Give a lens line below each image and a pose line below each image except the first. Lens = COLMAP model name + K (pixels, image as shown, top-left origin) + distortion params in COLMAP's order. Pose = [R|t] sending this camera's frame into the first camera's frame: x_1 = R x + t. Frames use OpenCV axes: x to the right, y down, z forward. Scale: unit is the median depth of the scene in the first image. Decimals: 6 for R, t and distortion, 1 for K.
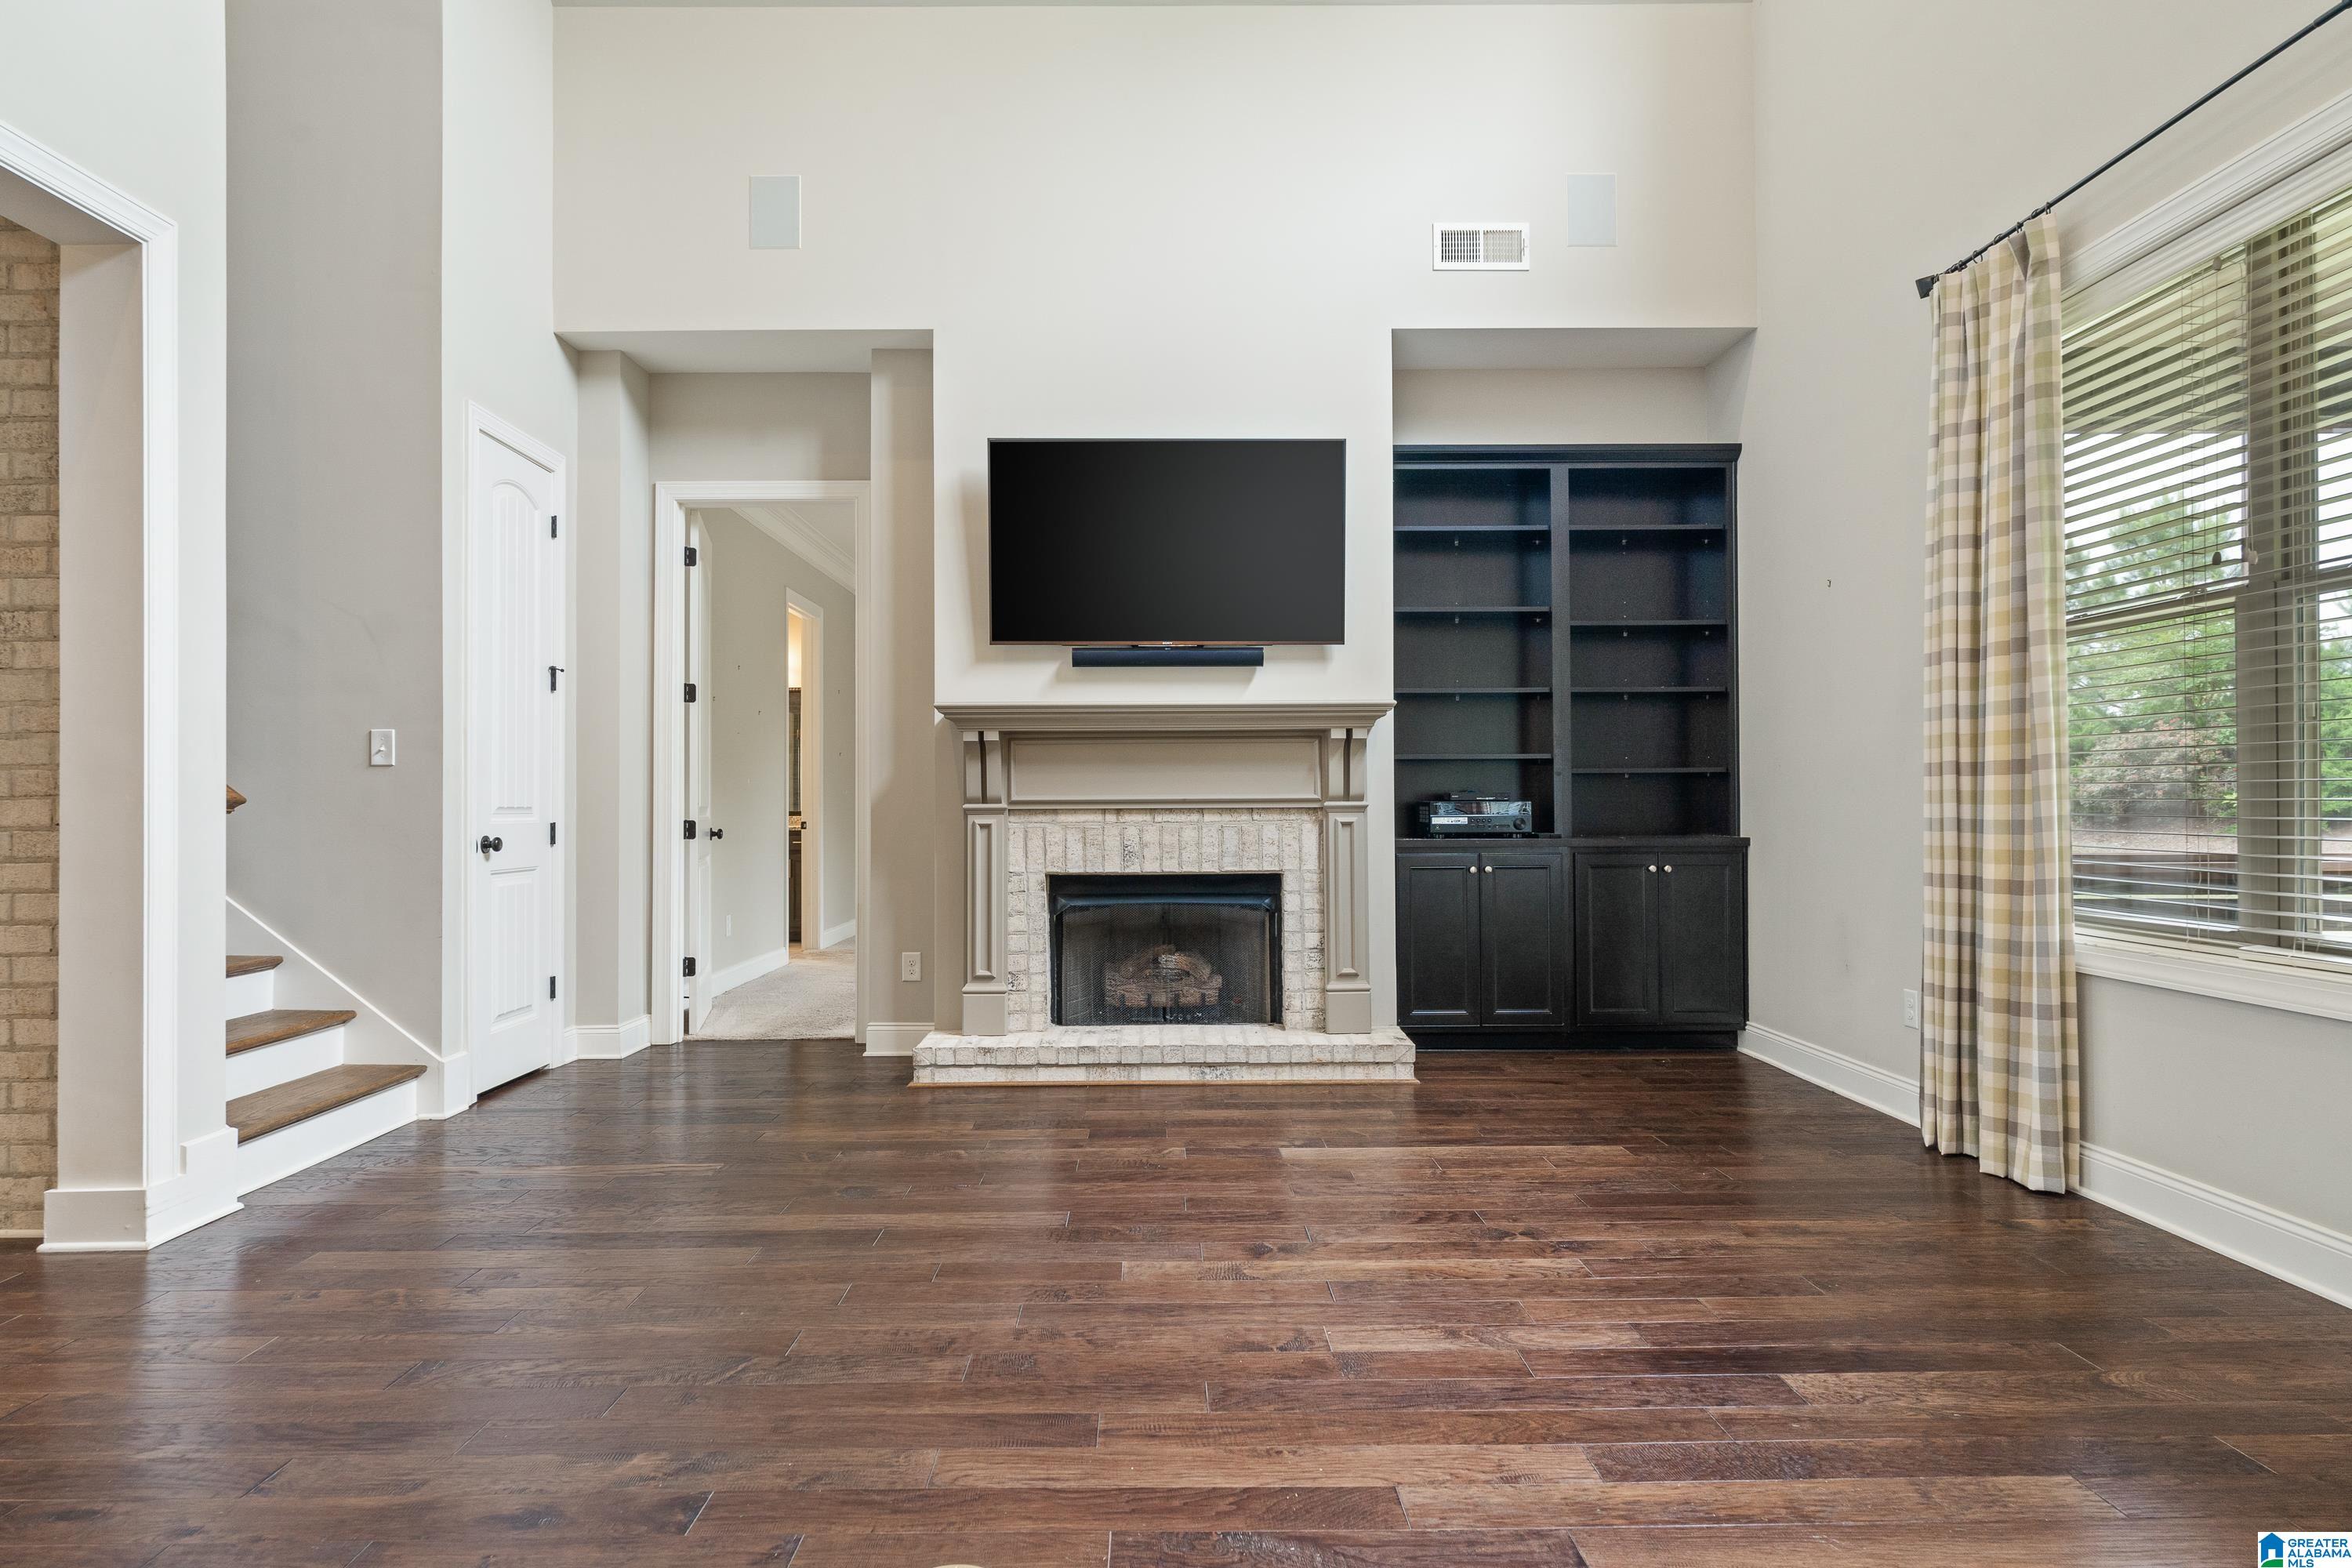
lens RADIAL K [[1331.9, 0, 1176.3], [0, 1331.9, 787.8], [0, 0, 1]] dist [-0.005128, 0.006935]
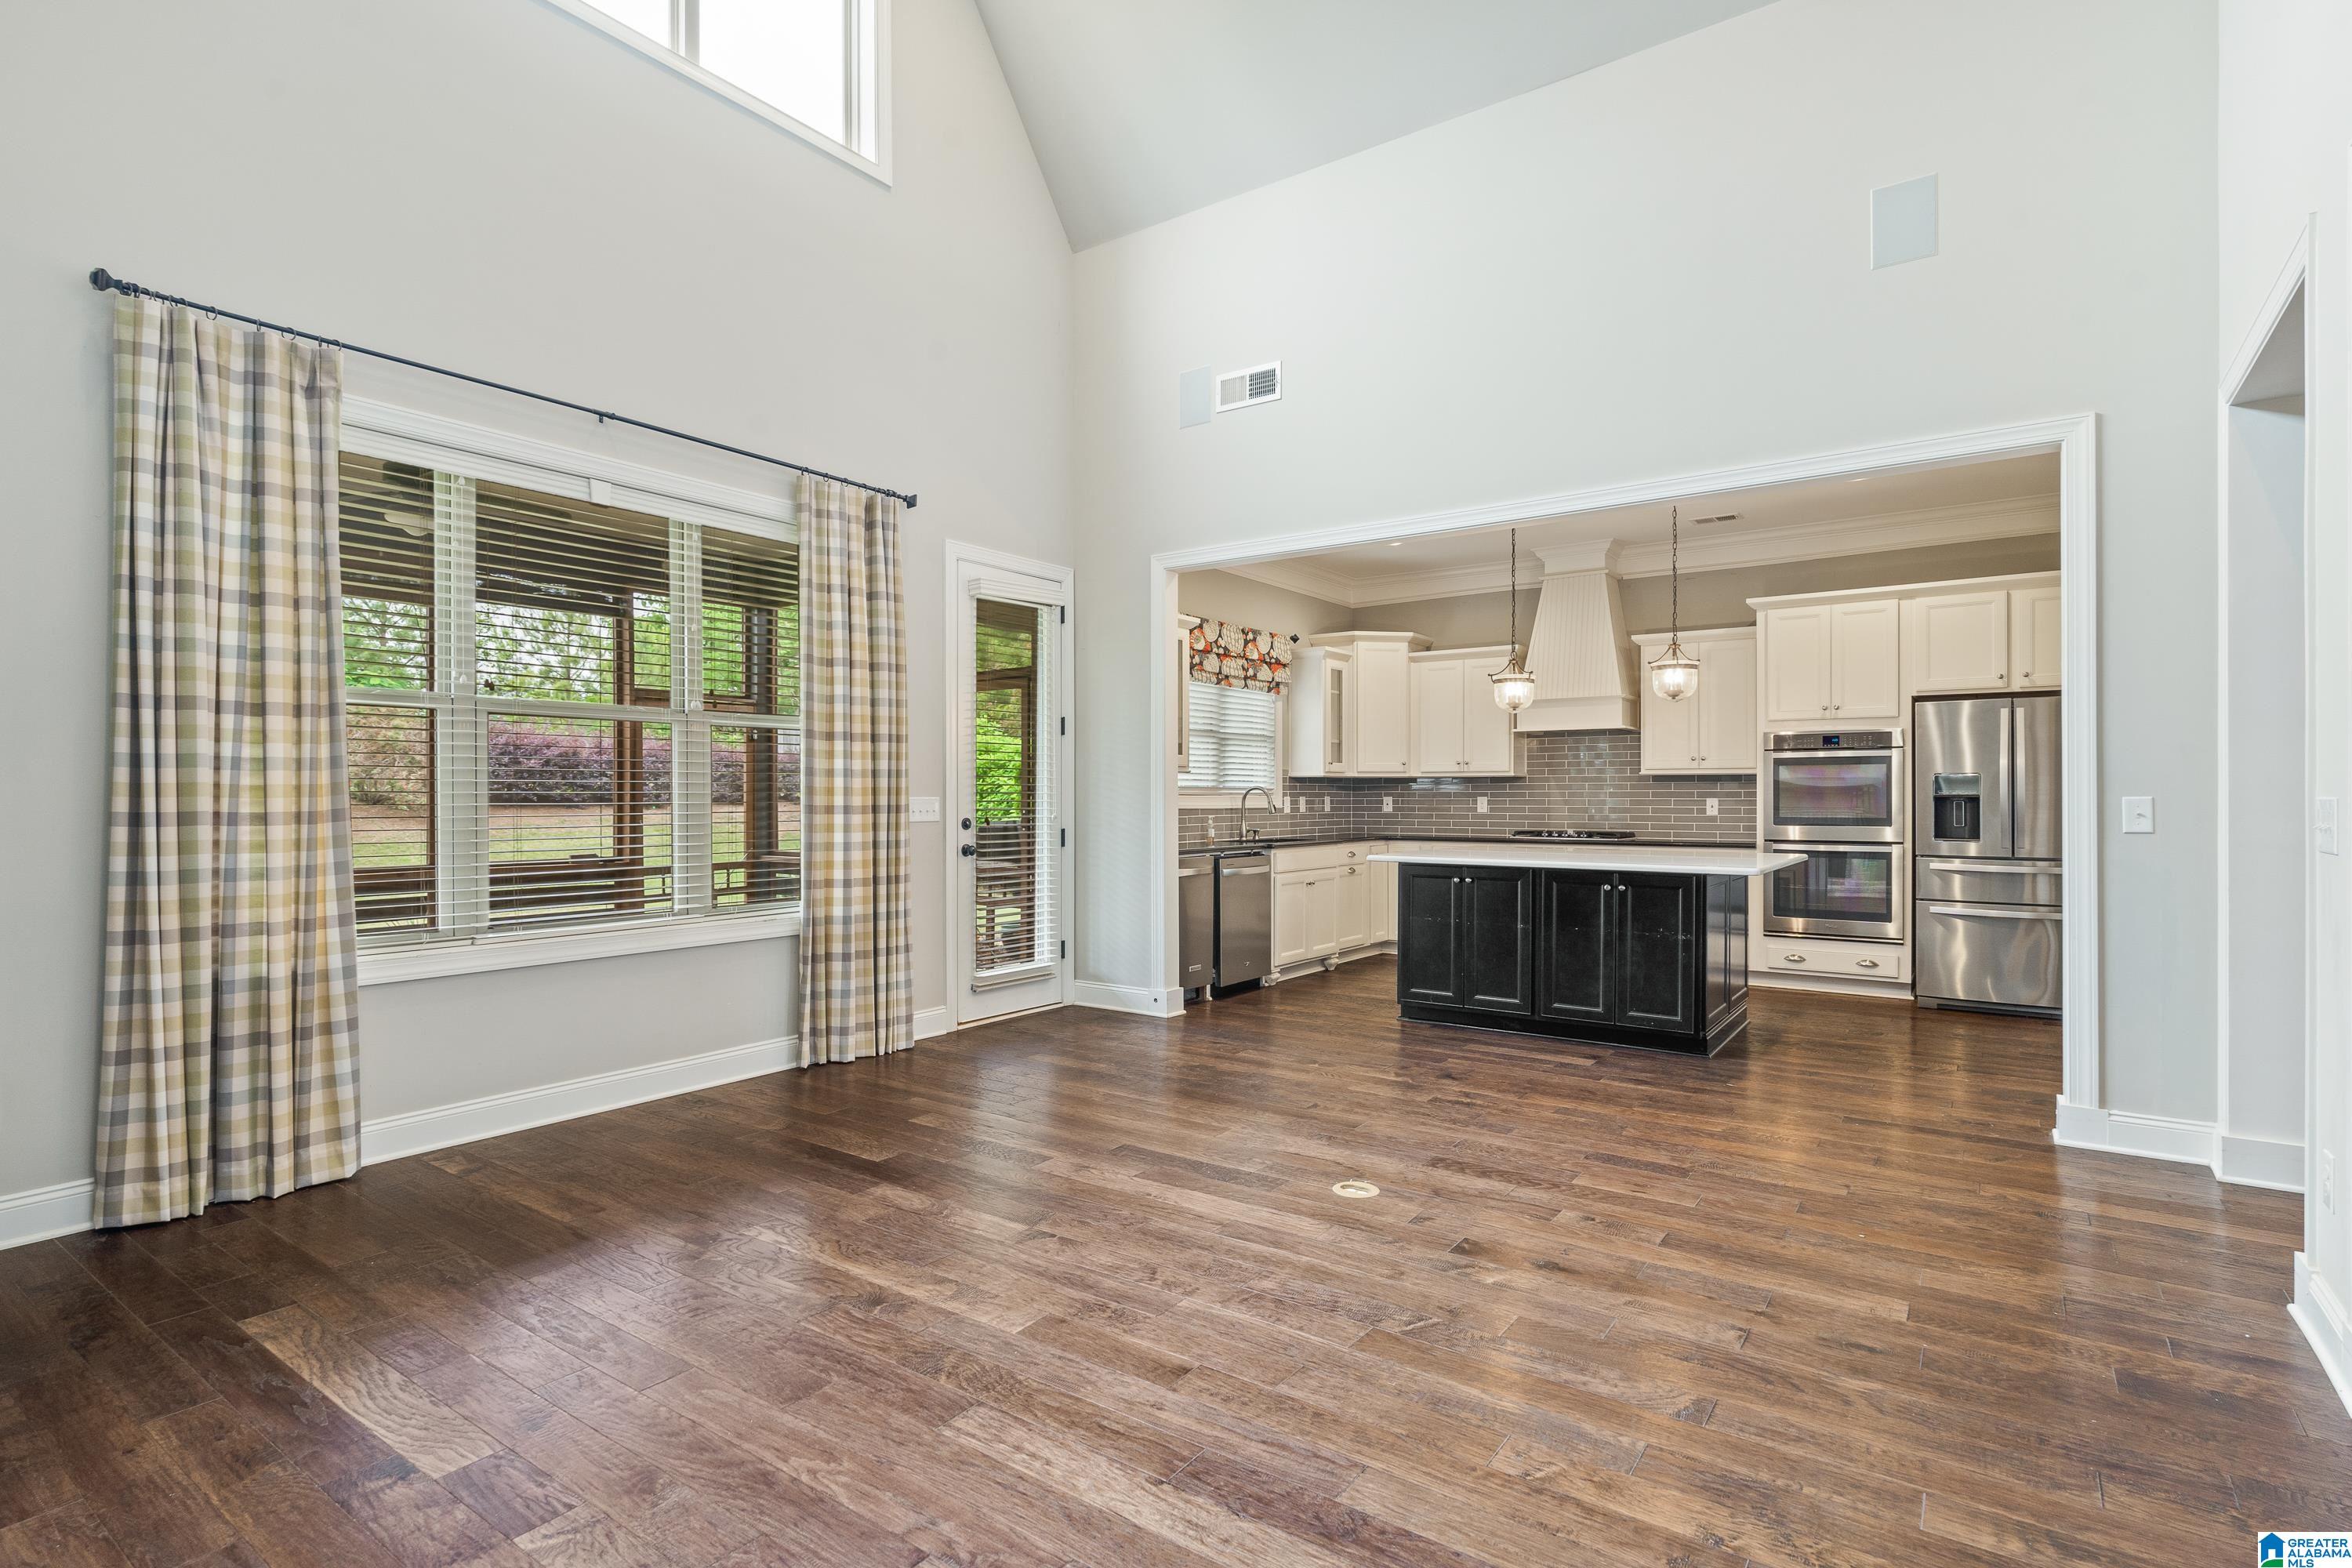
lens RADIAL K [[1127.5, 0, 1165.9], [0, 1127.5, 798.7], [0, 0, 1]] dist [-0.001958, -0.000244]
pose [[-0.799420, 0.006397, 0.600738, -0.370289], [0.000026, 0.999944, -0.010613, -0.015853], [-0.600772, -0.008469, -0.799375, 0.943637]]
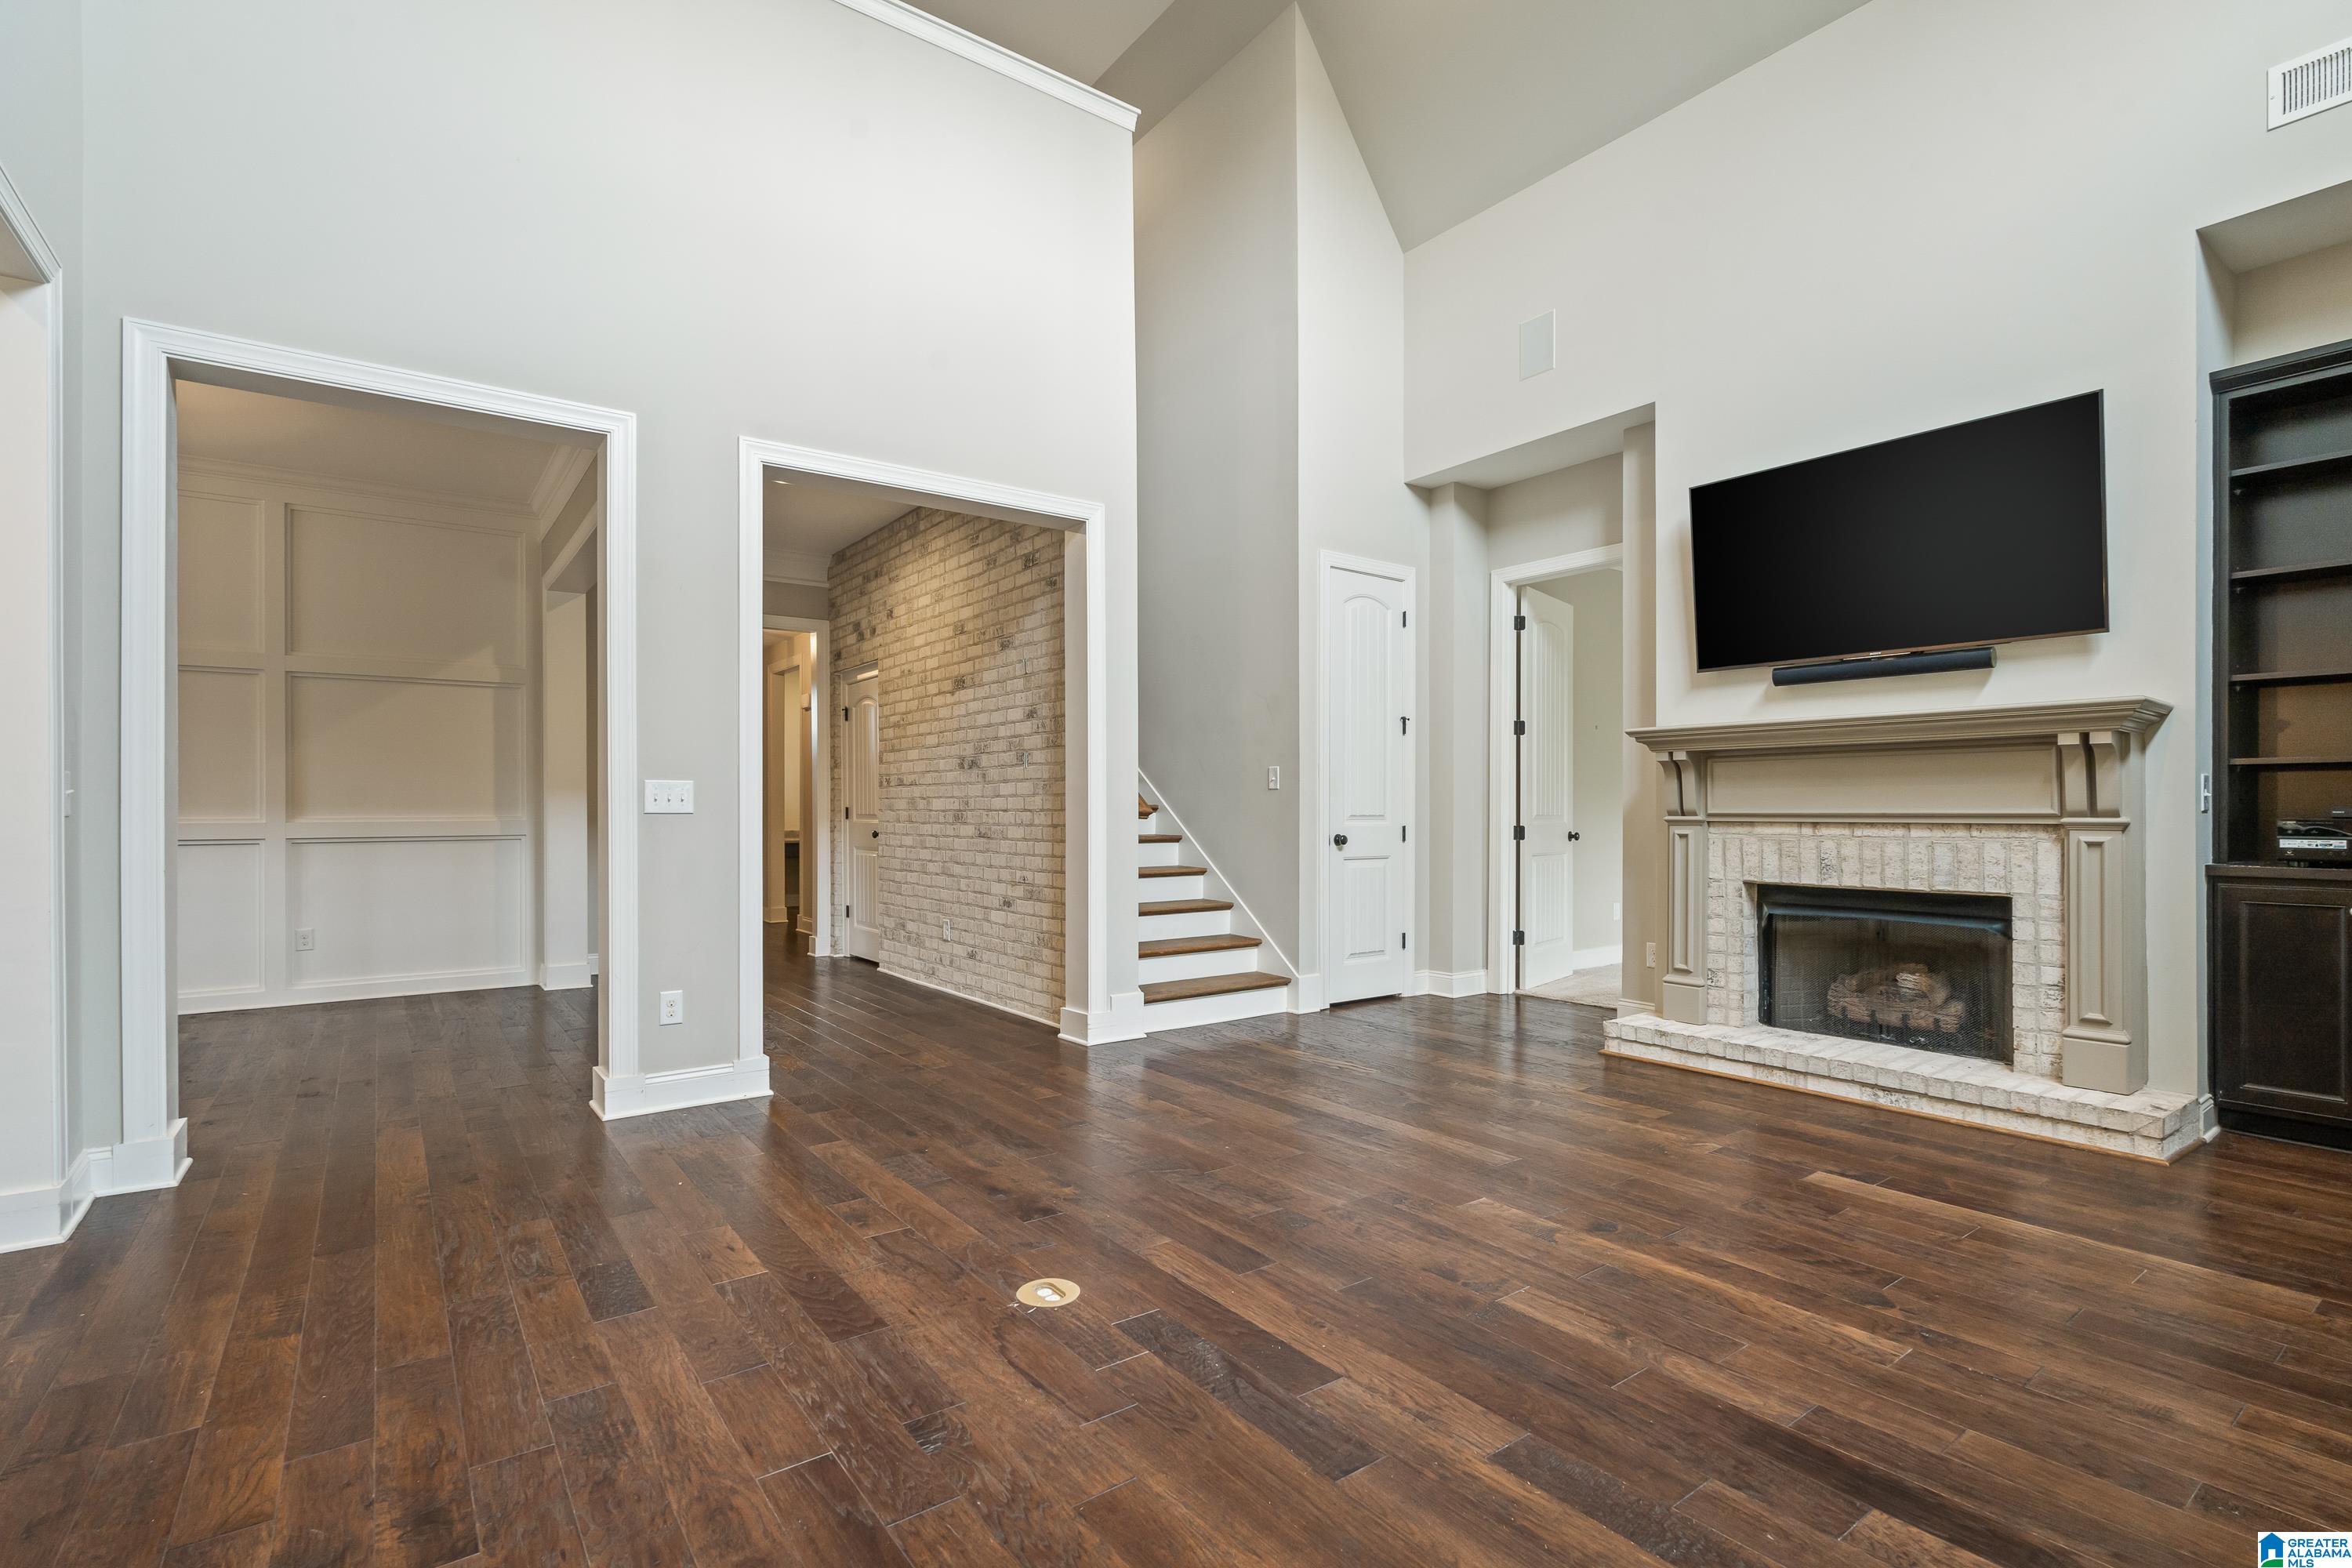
lens RADIAL K [[1103.1, 0, 1168.4], [0, 1103.1, 802.3], [0, 0, 1]] dist [0.000772, 0.000729]
pose [[0.578734, 0.000817, -0.815516, 0.363706], [0.007076, 0.999957, 0.006023, -0.008204], [0.815486, -0.009257, 0.578703, 0.108695]]
